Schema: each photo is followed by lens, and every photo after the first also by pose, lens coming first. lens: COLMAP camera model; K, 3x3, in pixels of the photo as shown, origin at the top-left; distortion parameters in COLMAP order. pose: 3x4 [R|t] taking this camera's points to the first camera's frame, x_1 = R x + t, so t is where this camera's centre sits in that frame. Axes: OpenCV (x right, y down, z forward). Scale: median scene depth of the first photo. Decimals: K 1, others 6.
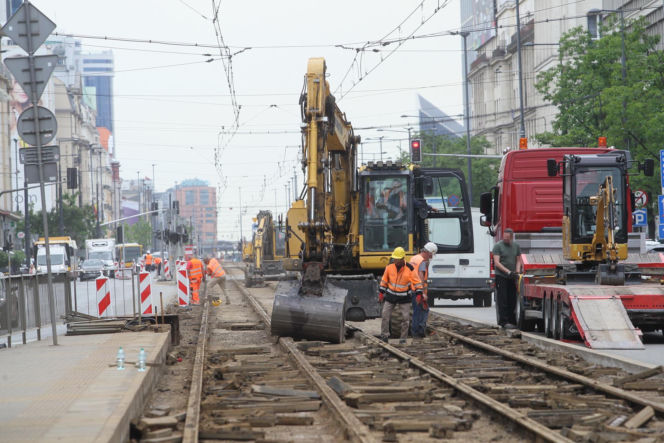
lens RADIAL K [[4175.9, 0, 331.5], [0, 4175.9, 222.9], [0, 0, 1]] dist [0.560447, 0.000000]
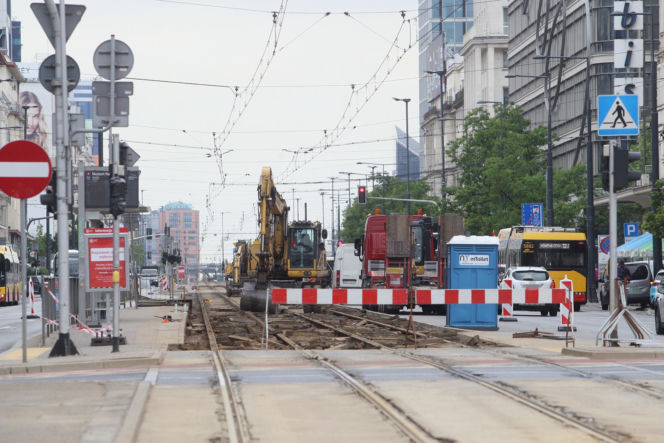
lens RADIAL K [[4175.9, 0, 330.5], [0, 4175.9, 221.3], [0, 0, 1]] dist [0.560447, 0.000000]
pose [[0.999782, 0.020502, 0.004046, 0.014578], [-0.020476, 0.999770, -0.006335, -0.002199], [-0.004175, 0.006251, 0.999972, -0.727181]]
